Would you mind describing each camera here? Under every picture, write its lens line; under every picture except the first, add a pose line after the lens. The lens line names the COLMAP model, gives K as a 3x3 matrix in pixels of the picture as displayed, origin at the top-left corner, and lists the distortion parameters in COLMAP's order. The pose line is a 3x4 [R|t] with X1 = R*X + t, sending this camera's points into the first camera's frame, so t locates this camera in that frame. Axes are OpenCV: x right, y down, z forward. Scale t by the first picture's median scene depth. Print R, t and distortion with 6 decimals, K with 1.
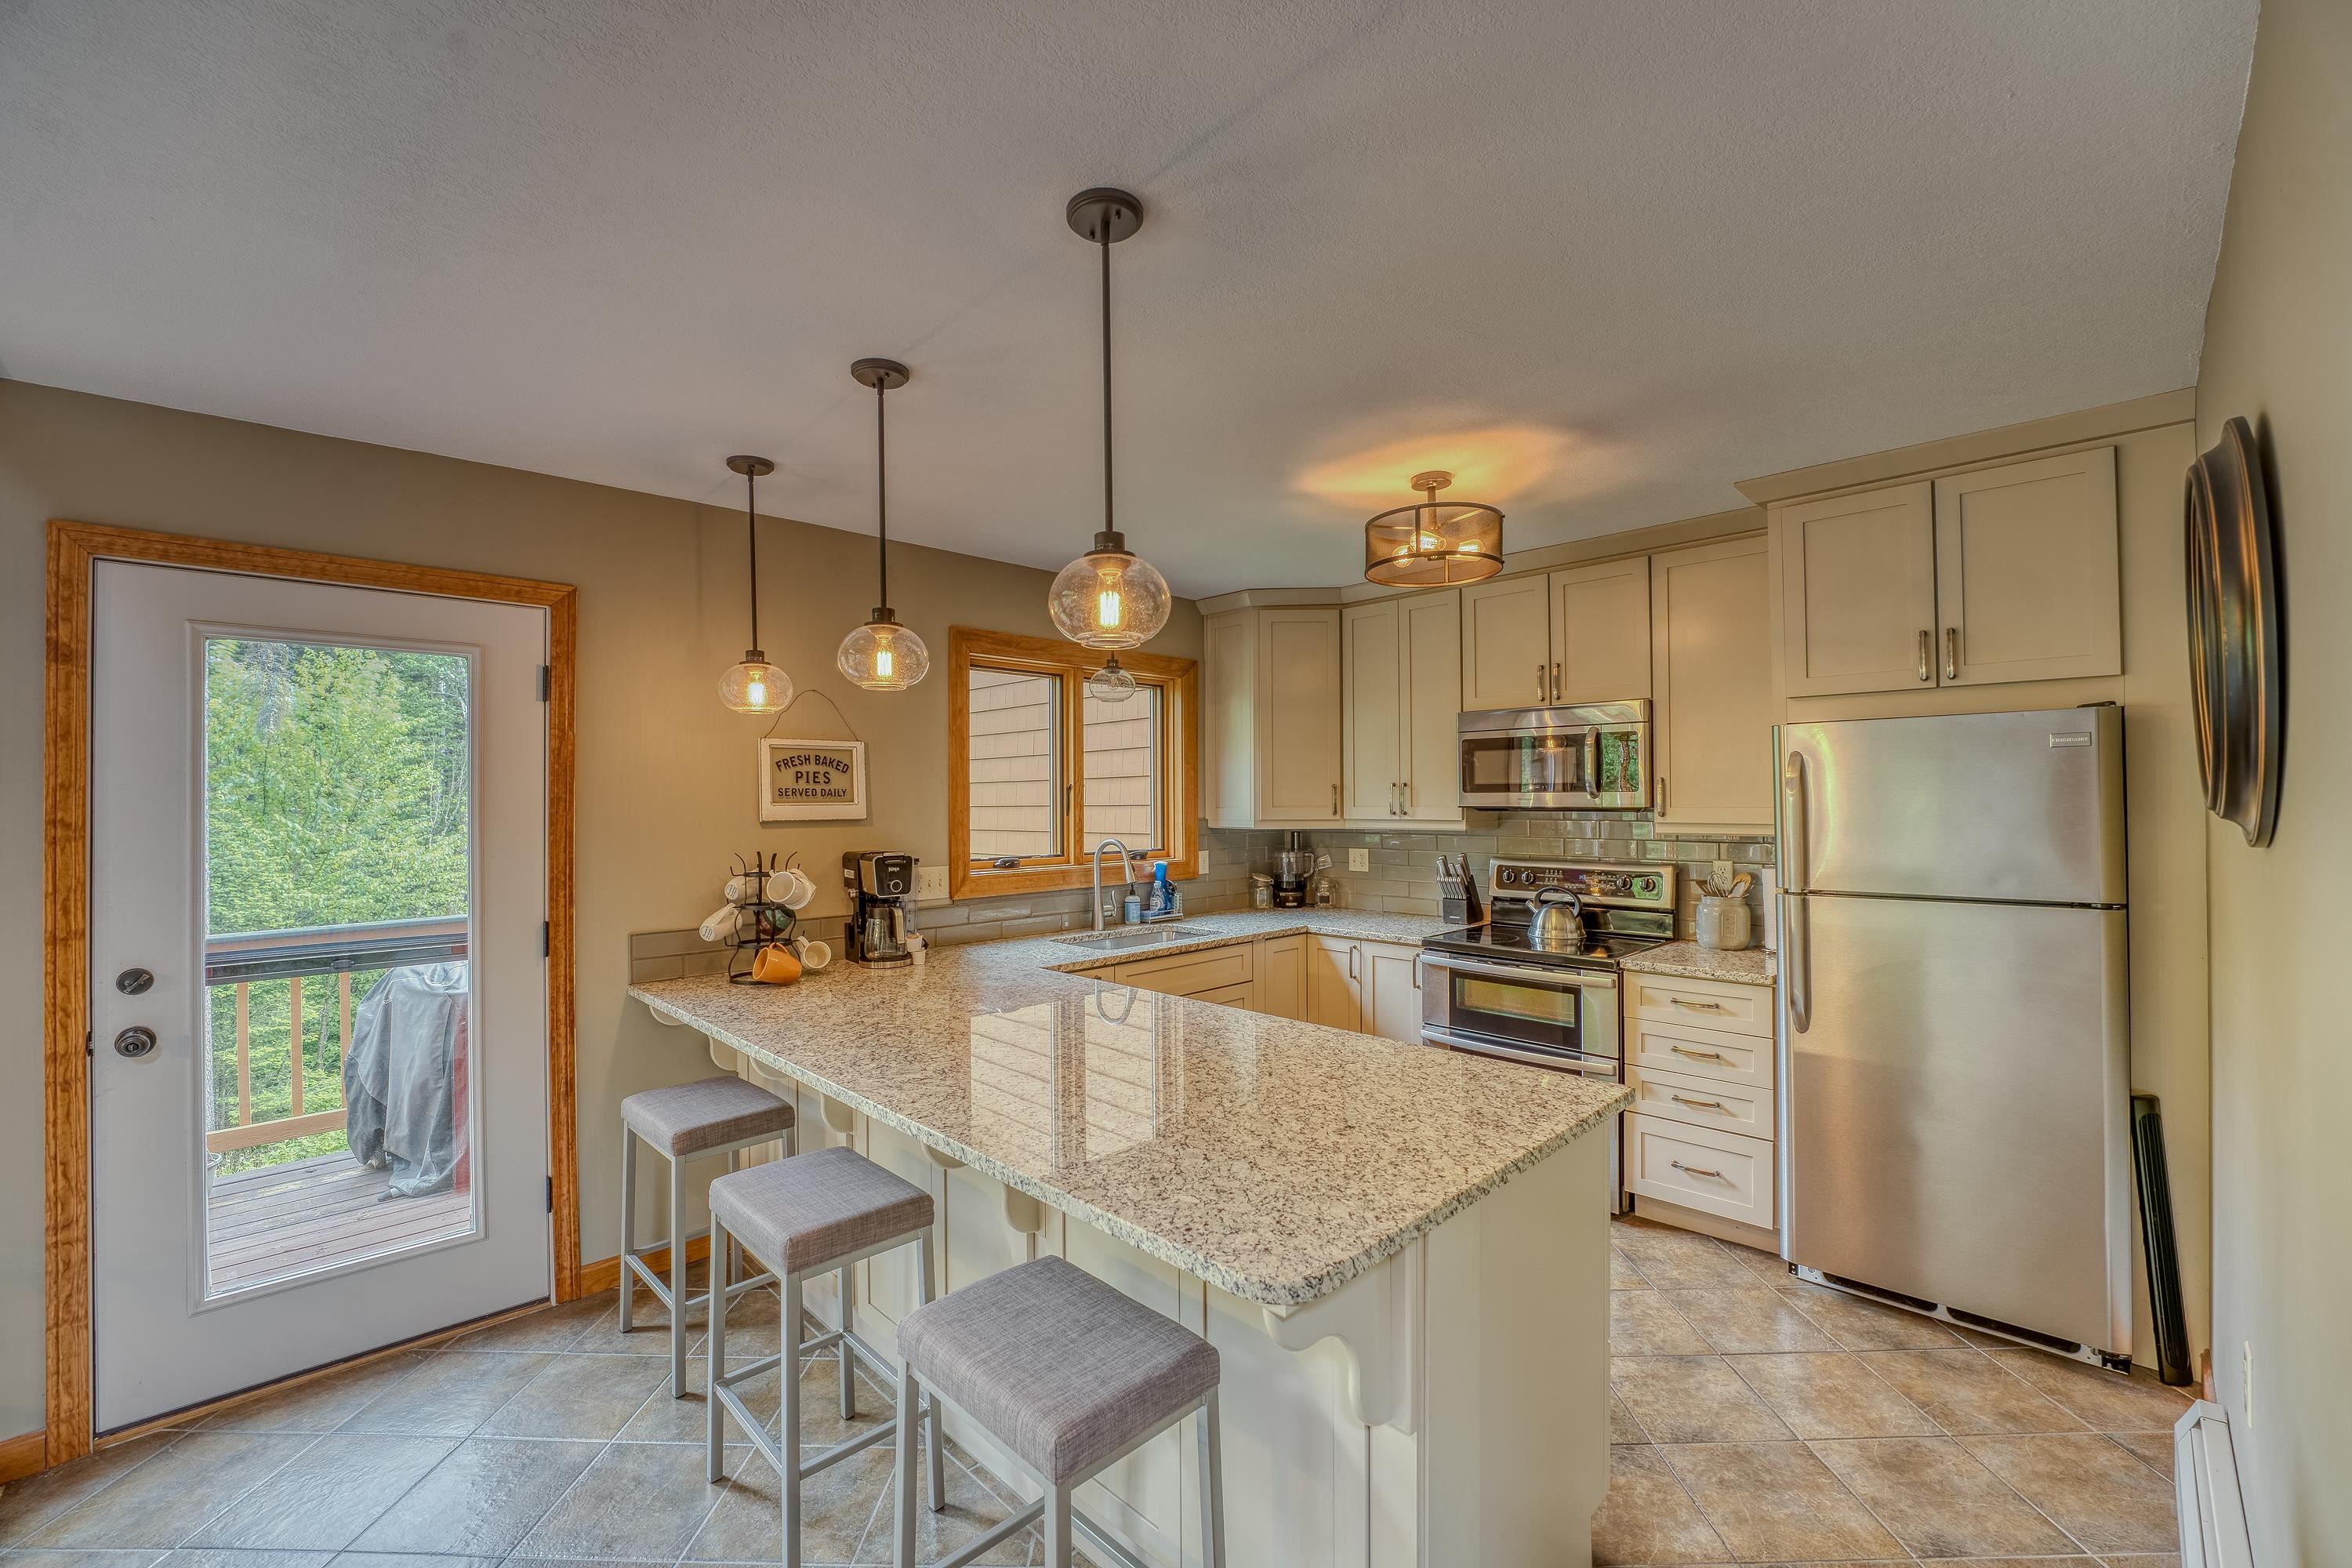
lens RADIAL K [[946.9, 0, 1168.7], [0, 946.9, 788.3], [0, 0, 1]] dist [-0.026041, 0.001987]
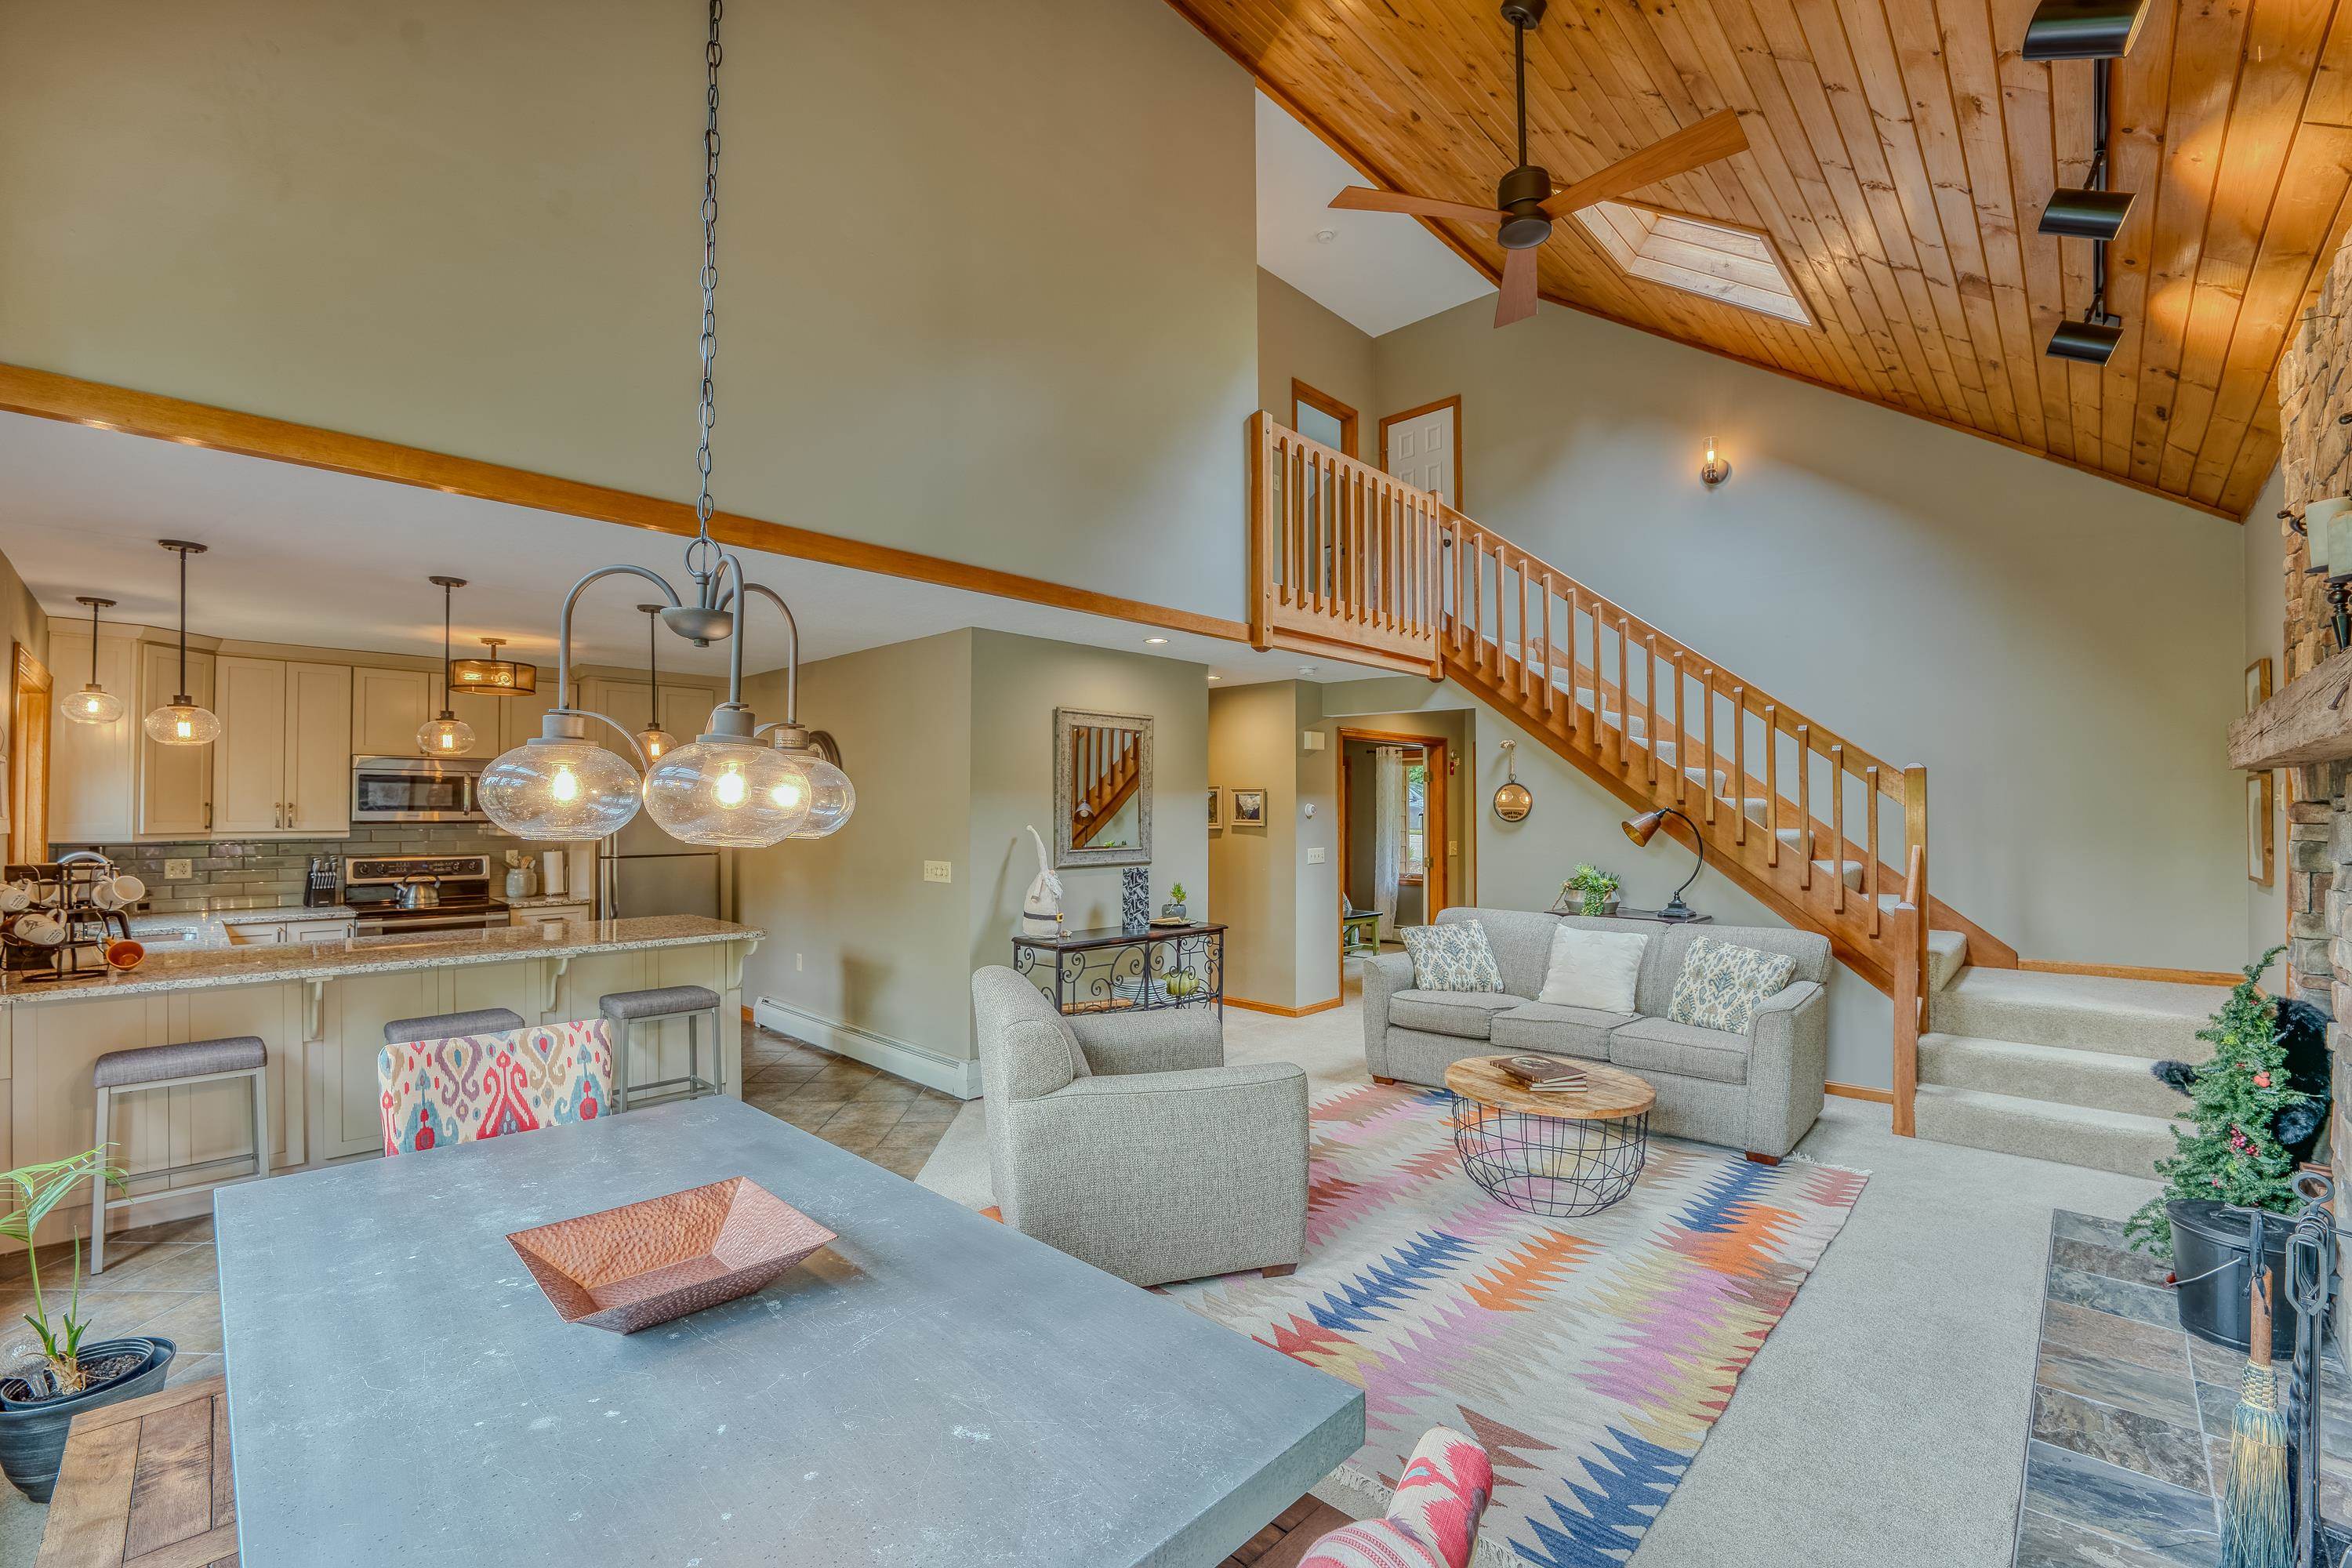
lens RADIAL K [[964.4, 0, 1164.8], [0, 964.4, 807.5], [0, 0, 1]] dist [-0.021981, 0.000285]
pose [[-0.034437, 0.012422, 0.999330, -1.394745], [-0.011412, 0.999853, -0.012821, 0.003822], [-0.999342, -0.011846, -0.034291, -0.211730]]
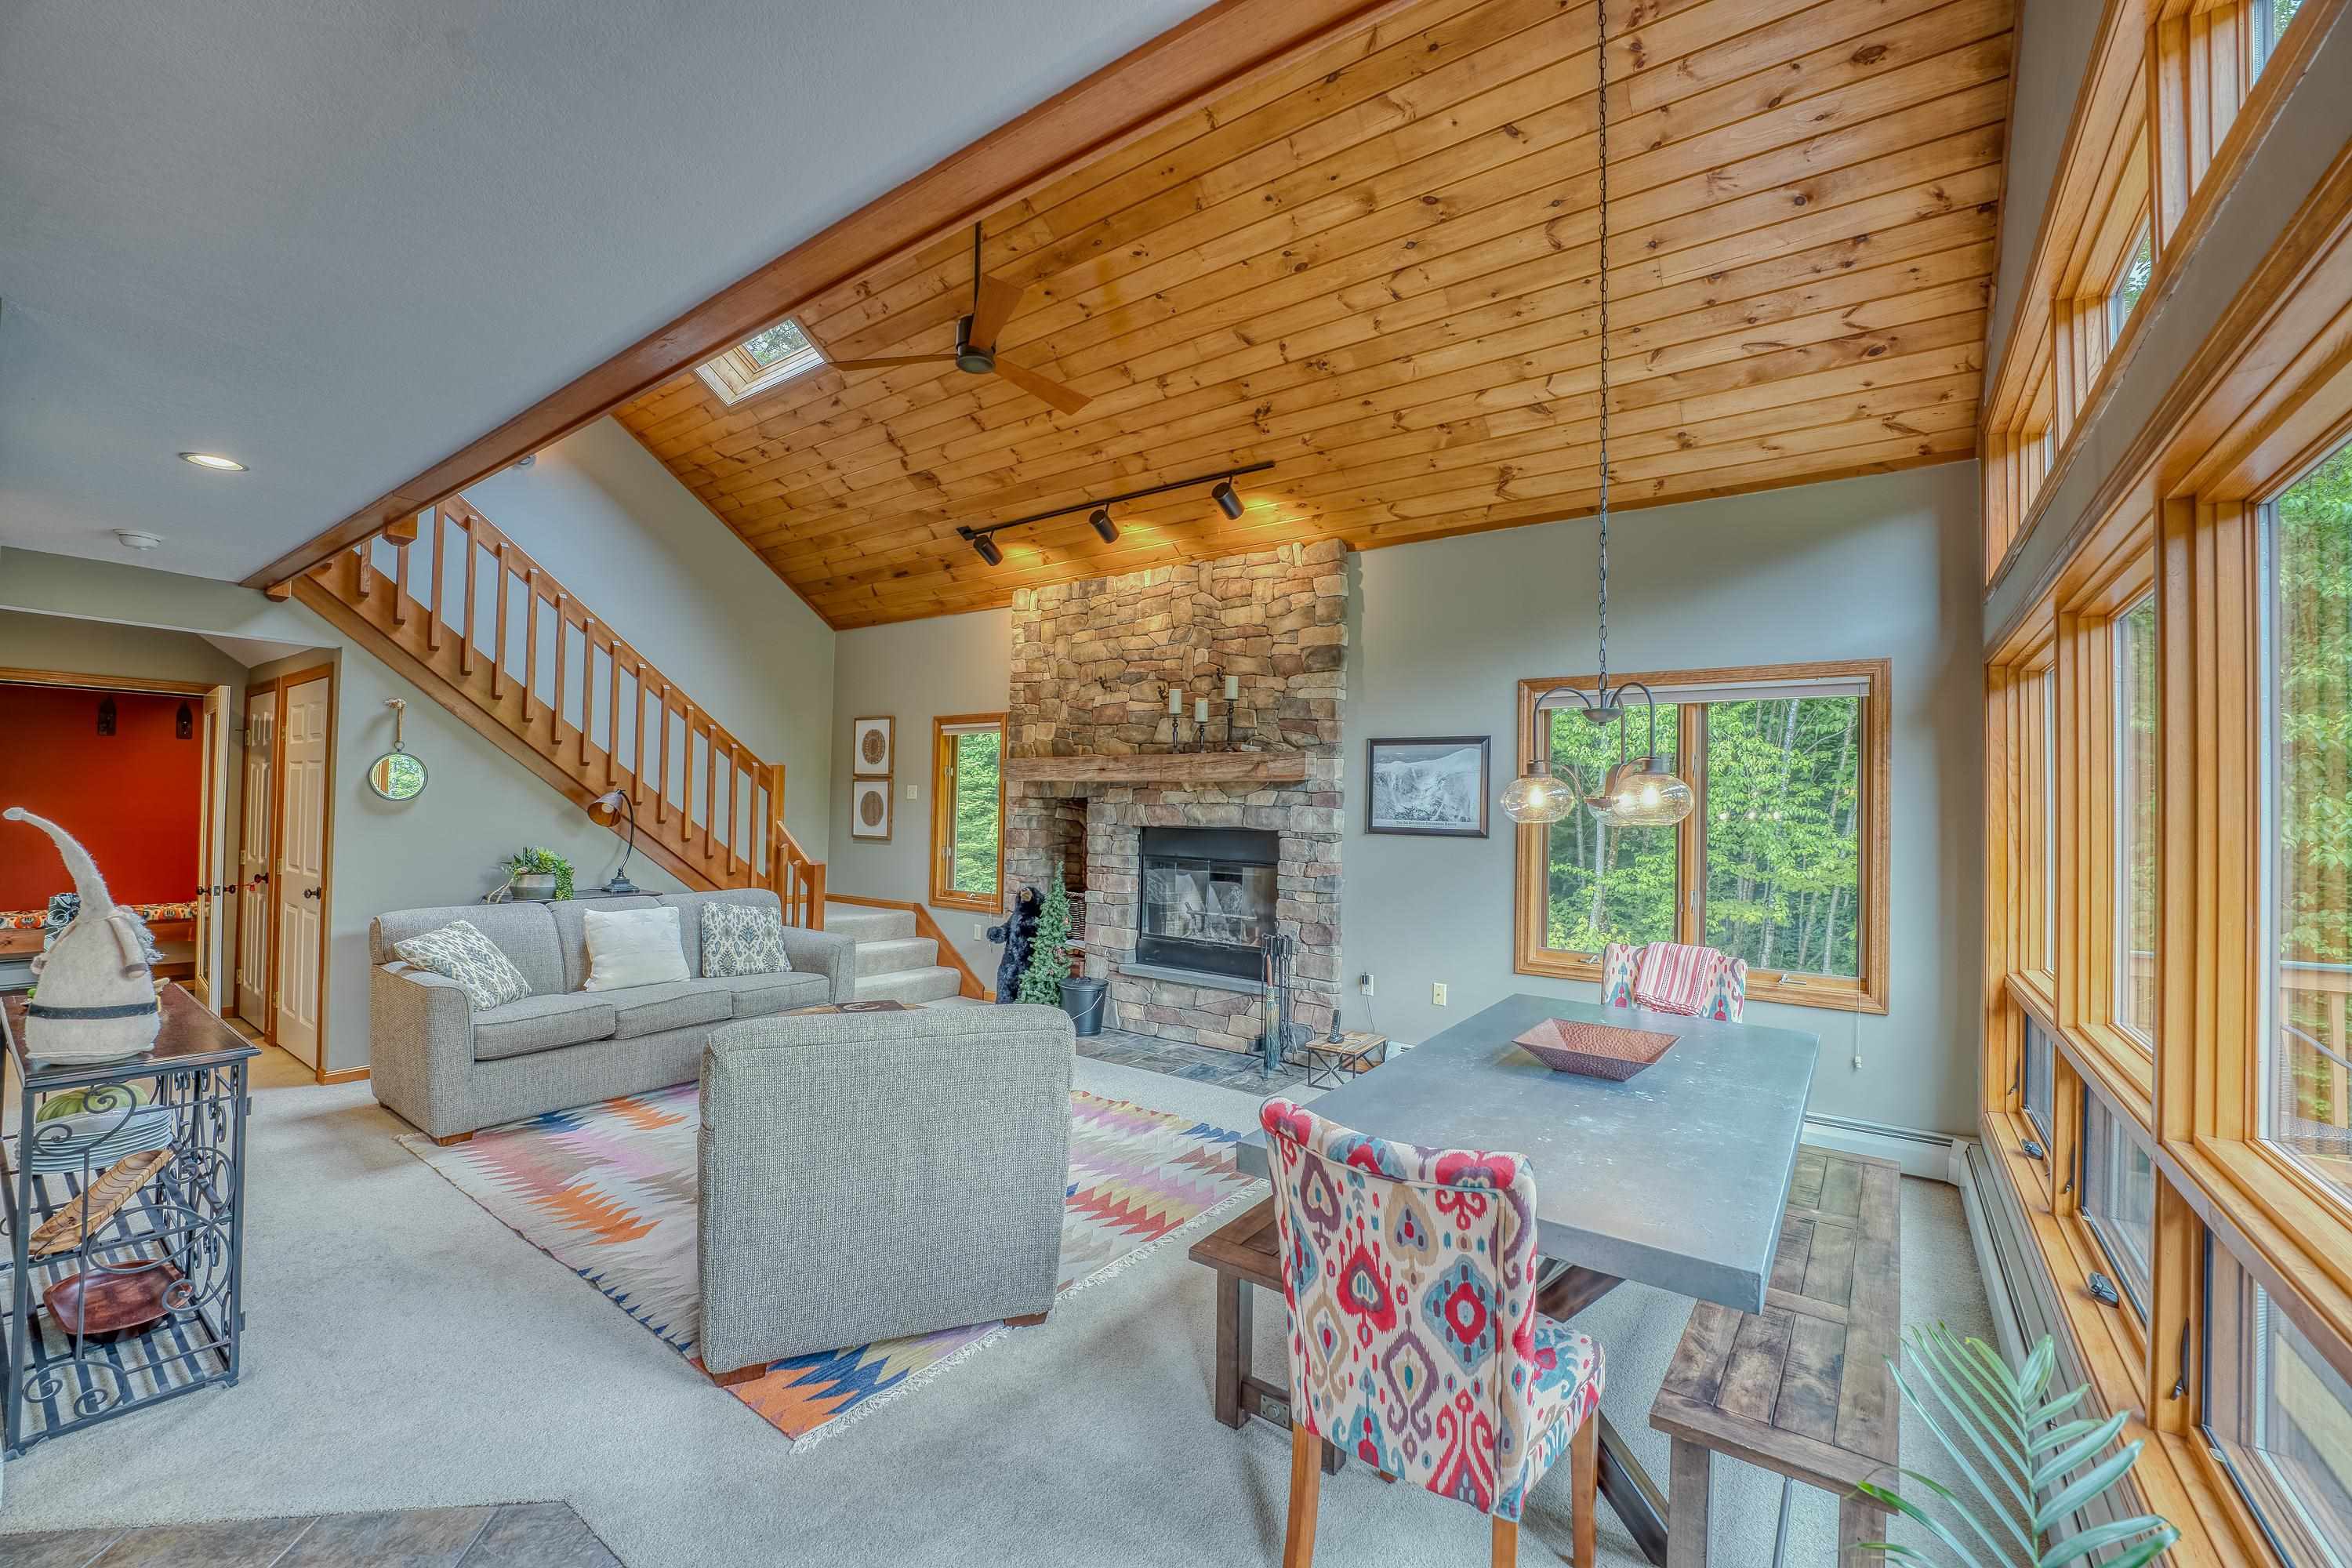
lens RADIAL K [[946.9, 0, 1203.4], [0, 946.9, 777.5], [0, 0, 1]] dist [-0.026041, 0.001987]
pose [[-0.982536, -0.017340, -0.185265, -0.521282], [-0.010020, 0.999134, -0.040374, 0.011881], [0.185805, -0.037812, -0.981859, 0.687264]]
